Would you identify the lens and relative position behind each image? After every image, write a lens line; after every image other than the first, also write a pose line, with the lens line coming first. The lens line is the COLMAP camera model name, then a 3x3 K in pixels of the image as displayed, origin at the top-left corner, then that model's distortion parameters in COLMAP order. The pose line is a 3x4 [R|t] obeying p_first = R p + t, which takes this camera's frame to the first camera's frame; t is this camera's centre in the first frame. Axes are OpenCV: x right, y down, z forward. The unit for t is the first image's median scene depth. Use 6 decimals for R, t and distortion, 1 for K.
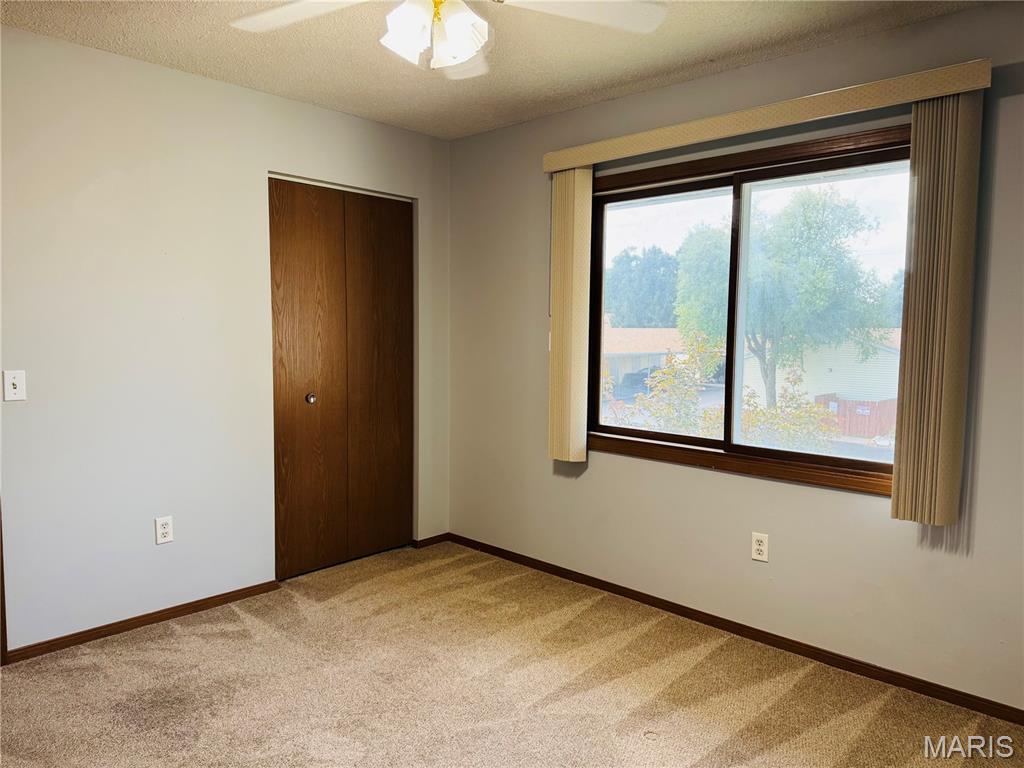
lens RADIAL K [[715.6, 0, 514.5], [0, 715.6, 386.3], [0, 0, 1]] dist [0.035891, -0.039789]
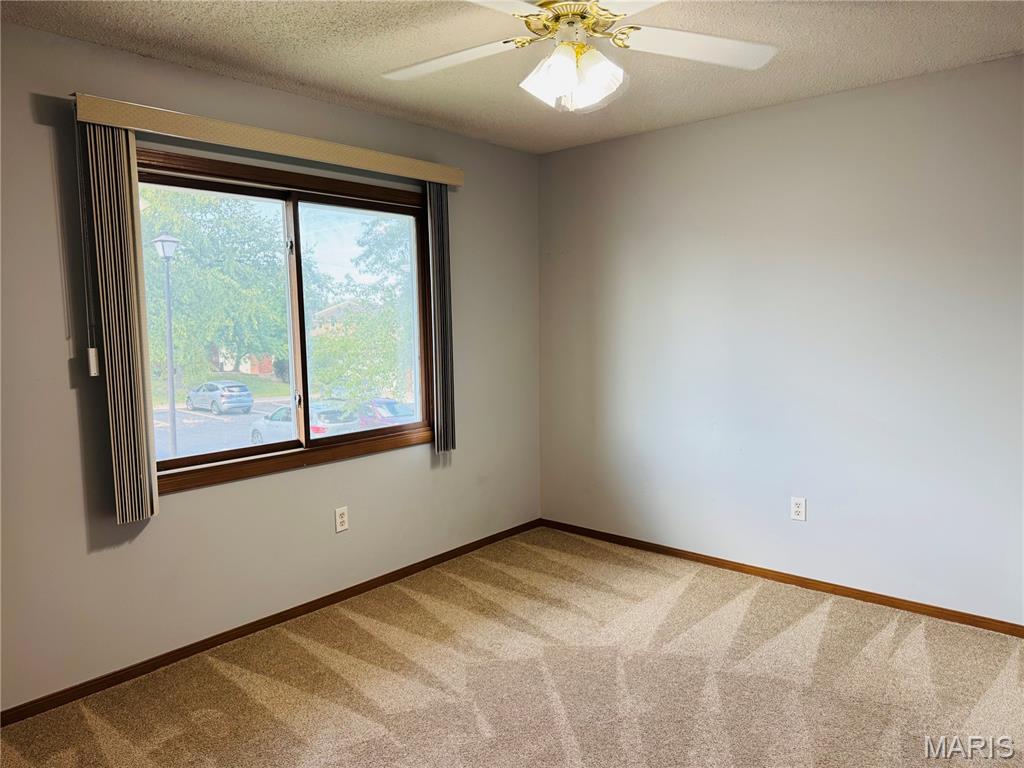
lens RADIAL K [[750.4, 0, 512.7], [0, 750.4, 379.3], [0, 0, 1]] dist [-0.002985, -0.003223]
pose [[-0.060083, -0.106275, 0.992520, -0.863188], [0.096368, 0.989054, 0.111738, -0.111377], [-0.993531, 0.102360, -0.049184, 0.762679]]
